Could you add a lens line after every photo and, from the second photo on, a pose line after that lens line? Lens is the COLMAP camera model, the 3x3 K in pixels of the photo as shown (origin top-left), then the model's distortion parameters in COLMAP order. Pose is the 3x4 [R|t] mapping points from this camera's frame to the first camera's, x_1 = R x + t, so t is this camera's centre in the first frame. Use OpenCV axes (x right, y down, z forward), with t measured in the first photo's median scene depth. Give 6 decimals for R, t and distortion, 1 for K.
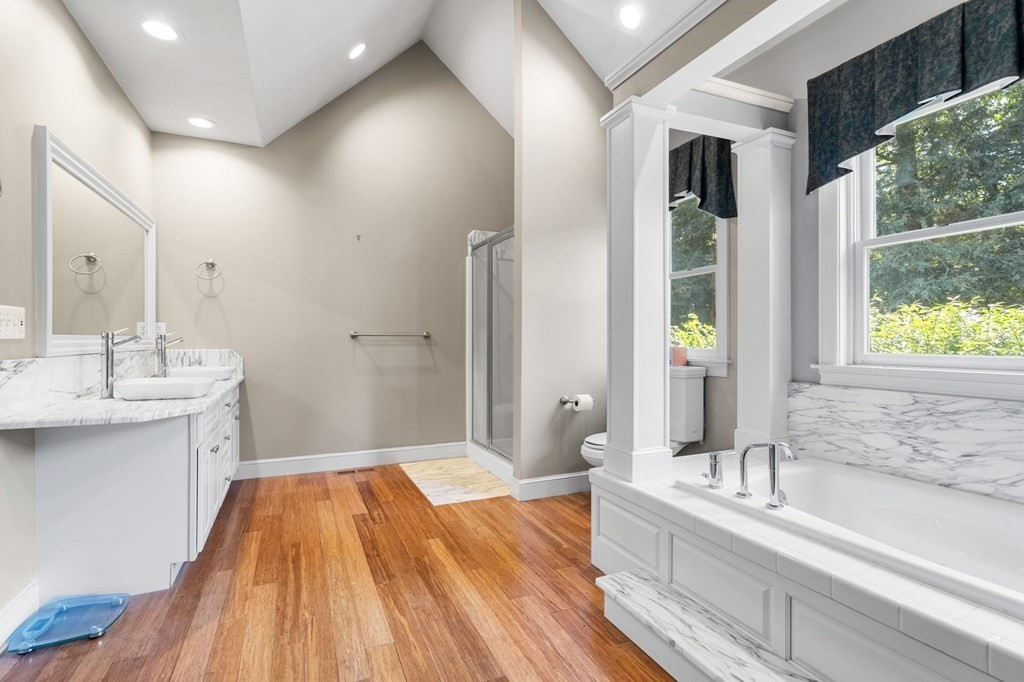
lens RADIAL K [[490.6, 0, 507.4], [0, 490.6, 337.9], [0, 0, 1]] dist [-0.000297, 0.001054]
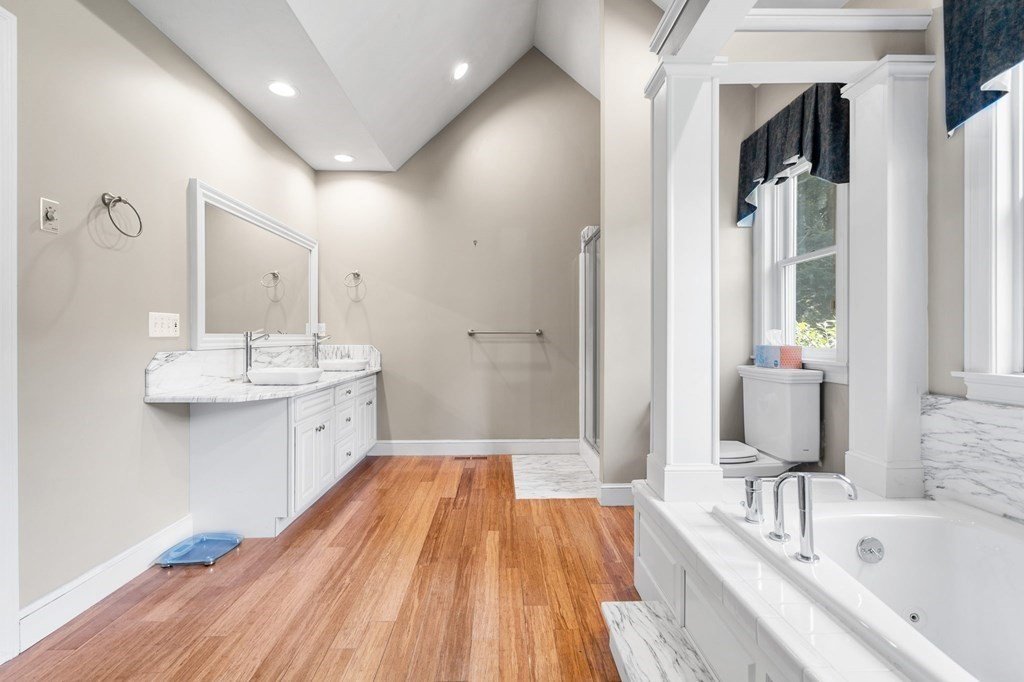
lens RADIAL K [[473.3, 0, 509.9], [0, 473.3, 336.4], [0, 0, 1]] dist [0.000390, 0.000222]
pose [[0.923781, -0.000924, -0.382921, 0.286553], [0.002194, 0.999993, 0.002878, -0.000794], [0.382916, -0.003499, 0.923776, 0.107419]]
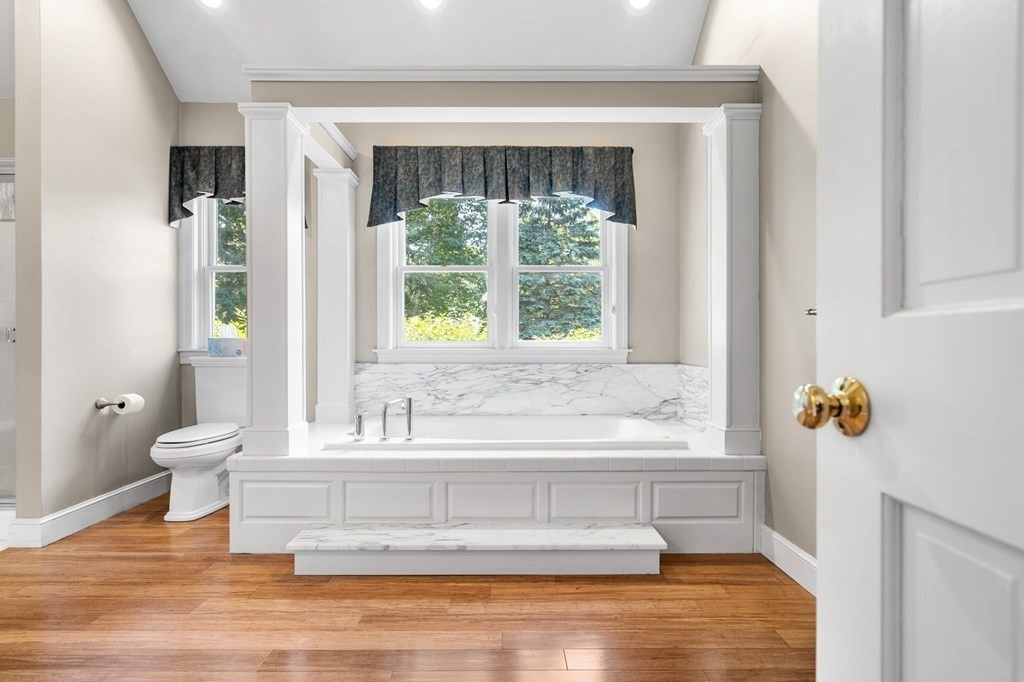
lens RADIAL K [[469.8, 0, 509.3], [0, 469.8, 345.8], [0, 0, 1]] dist [0.000473, 0.000335]
pose [[0.395410, -0.002081, 0.918502, -0.459134], [-0.004045, 0.999984, 0.004007, 0.037445], [-0.918496, -0.005299, 0.395395, 0.114627]]
